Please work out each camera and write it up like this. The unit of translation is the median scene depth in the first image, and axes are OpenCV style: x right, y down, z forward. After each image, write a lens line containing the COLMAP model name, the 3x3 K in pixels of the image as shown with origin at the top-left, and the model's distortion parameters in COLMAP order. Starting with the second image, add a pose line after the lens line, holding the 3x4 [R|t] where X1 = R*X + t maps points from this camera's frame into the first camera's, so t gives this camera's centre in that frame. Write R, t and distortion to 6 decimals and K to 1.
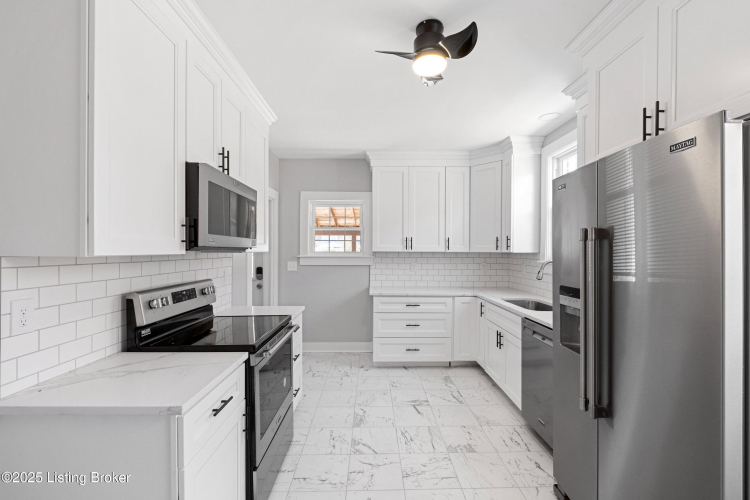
lens RADIAL K [[327.2, 0, 375.0], [0, 327.2, 250.0], [0, 0, 1]] dist [-0.000874, -0.001401]
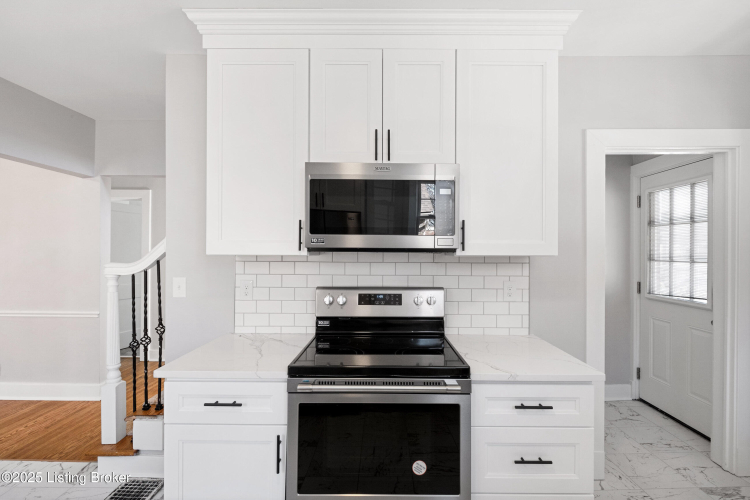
lens RADIAL K [[327.2, 0, 375.0], [0, 327.2, 250.0], [0, 0, 1]] dist [-0.000874, -0.001401]
pose [[-0.024699, 0.002584, -0.999692, 0.465163], [0.001069, 0.999996, 0.002558, -0.008514], [0.999694, -0.001005, -0.024702, 1.276899]]
